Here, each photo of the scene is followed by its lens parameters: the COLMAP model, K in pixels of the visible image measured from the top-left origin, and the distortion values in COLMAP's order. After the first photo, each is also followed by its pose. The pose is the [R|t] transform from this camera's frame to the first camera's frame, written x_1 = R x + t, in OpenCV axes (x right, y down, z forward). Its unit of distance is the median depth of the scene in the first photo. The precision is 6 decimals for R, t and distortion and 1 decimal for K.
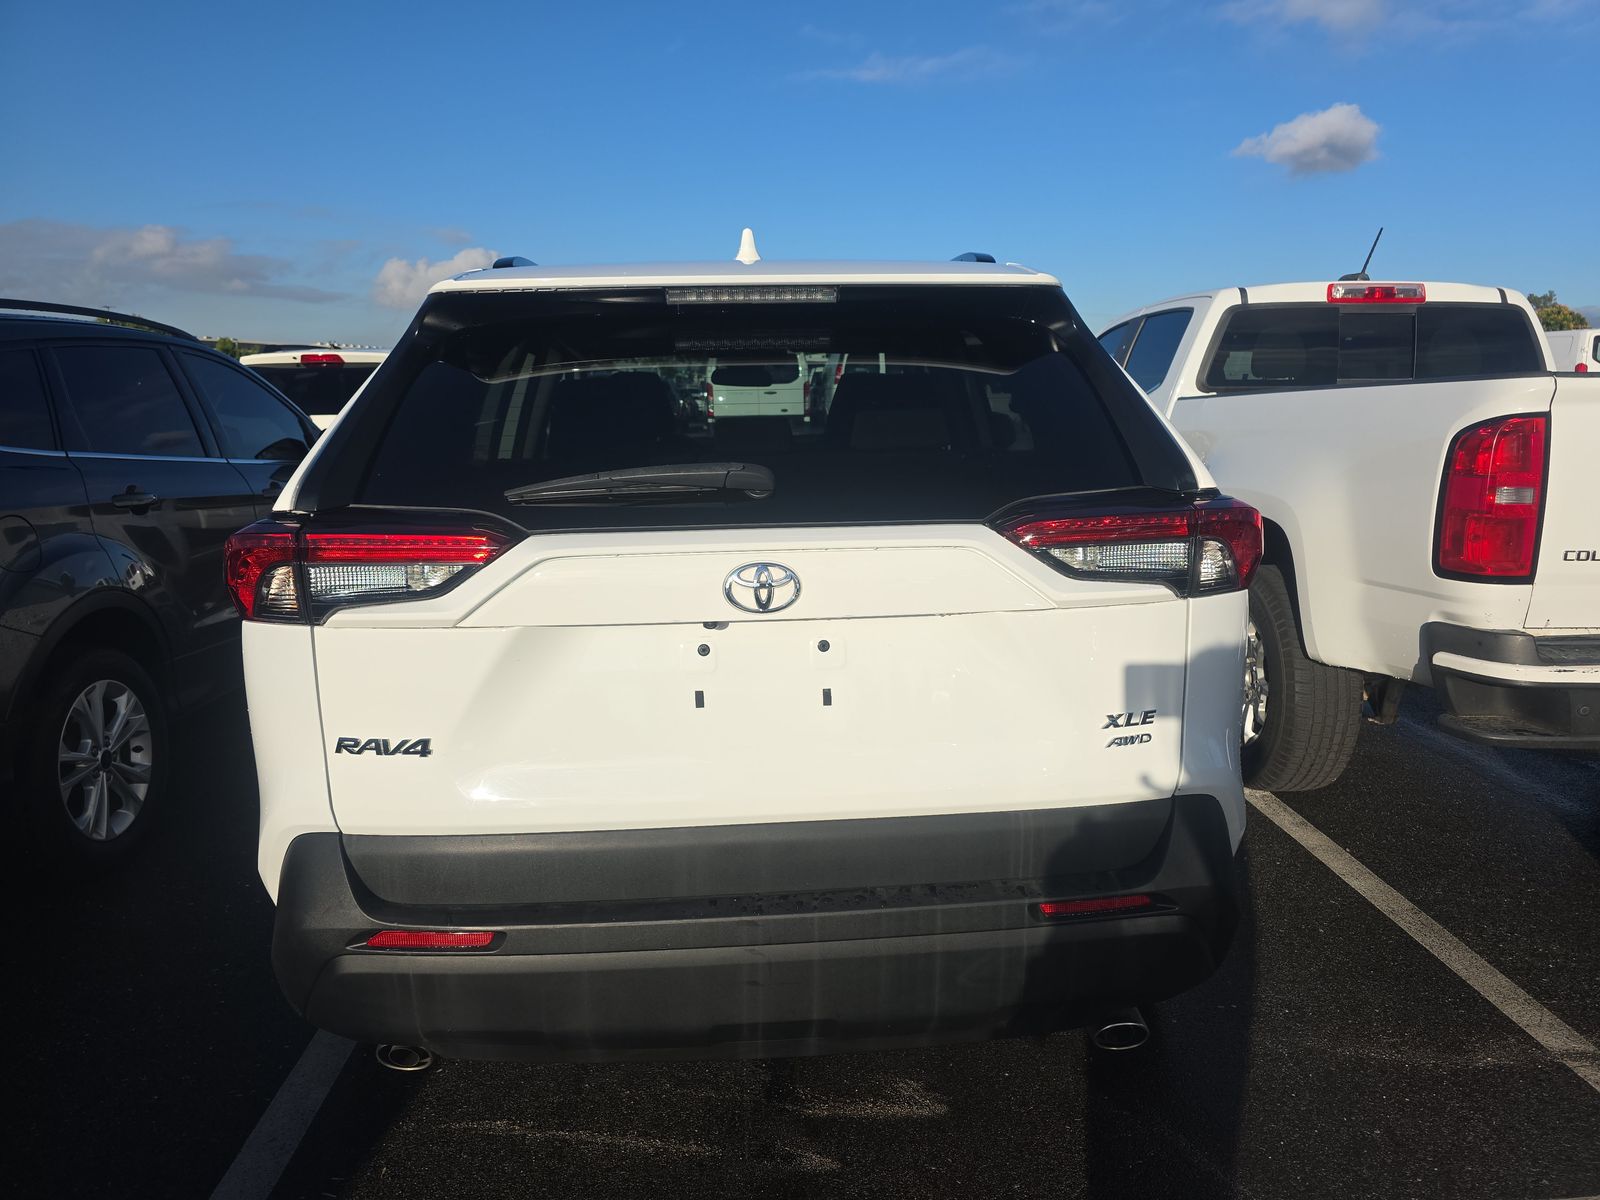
lens RADIAL K [[1076.1, 0, 814.6], [0, 1076.1, 587.8], [0, 0, 1]] dist [0.073202, -0.055131]
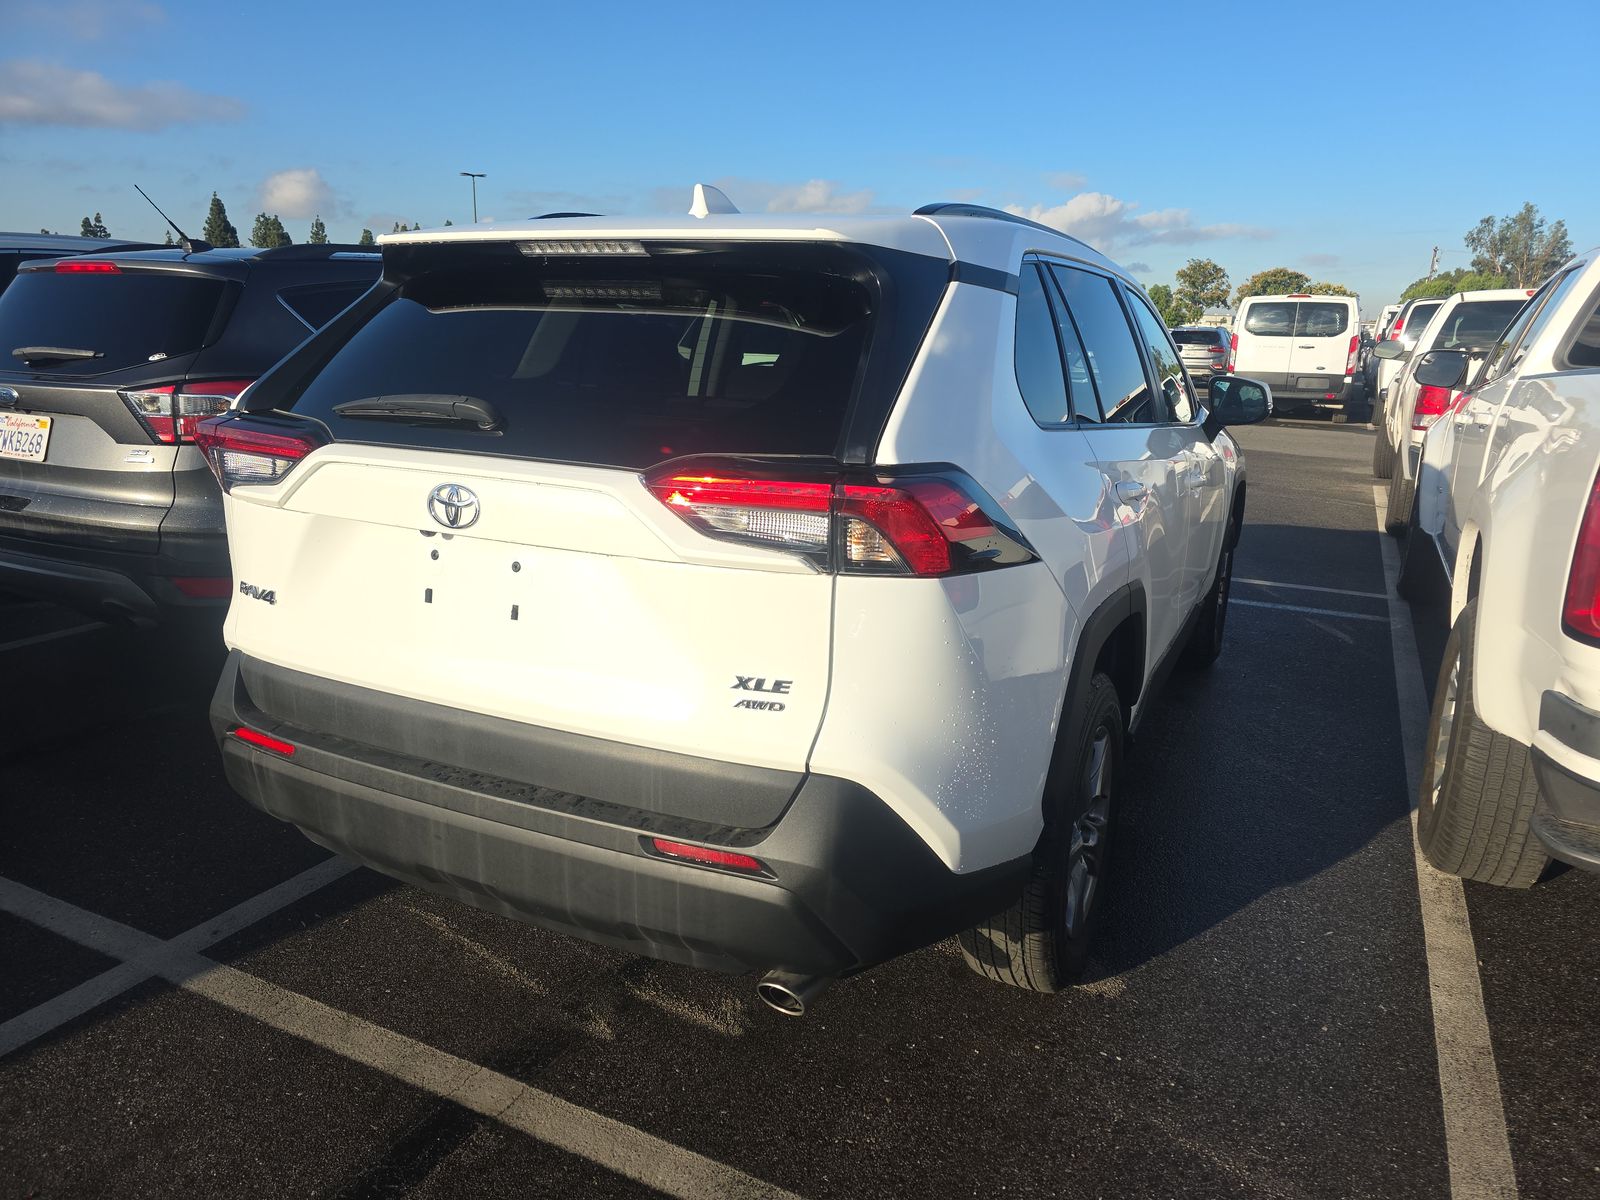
lens RADIAL K [[1076.1, 0, 809.3], [0, 1076.1, 596.7], [0, 0, 1]] dist [0.073202, -0.055131]
pose [[0.864128, 0.157684, -0.477932, 0.720637], [-0.131129, 0.987391, 0.088681, -0.048444], [0.485889, -0.013961, 0.873909, 0.139995]]
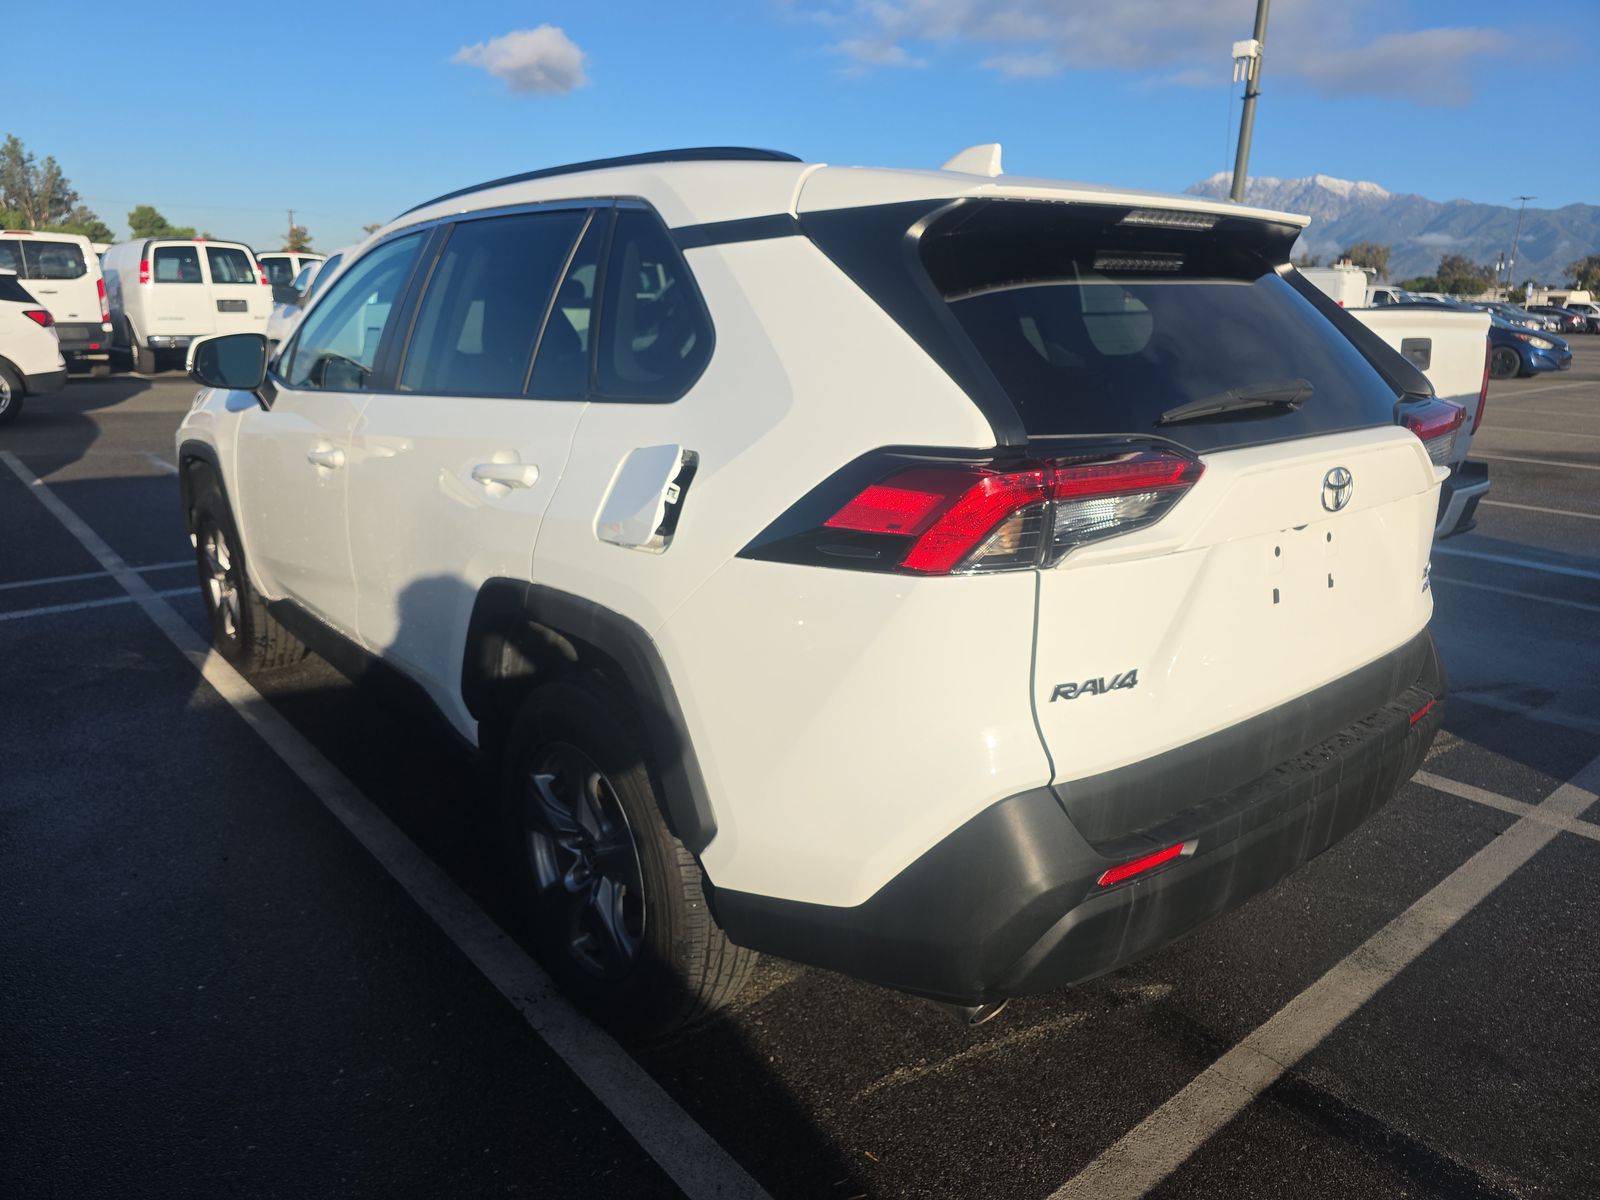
lens RADIAL K [[1076.1, 0, 807.2], [0, 1076.1, 607.4], [0, 0, 1]] dist [0.073202, -0.055131]
pose [[0.802028, -0.136545, 0.581469, -1.003766], [0.083158, 0.989564, 0.117677, -0.049964], [-0.591469, -0.046027, 0.805013, 0.332270]]
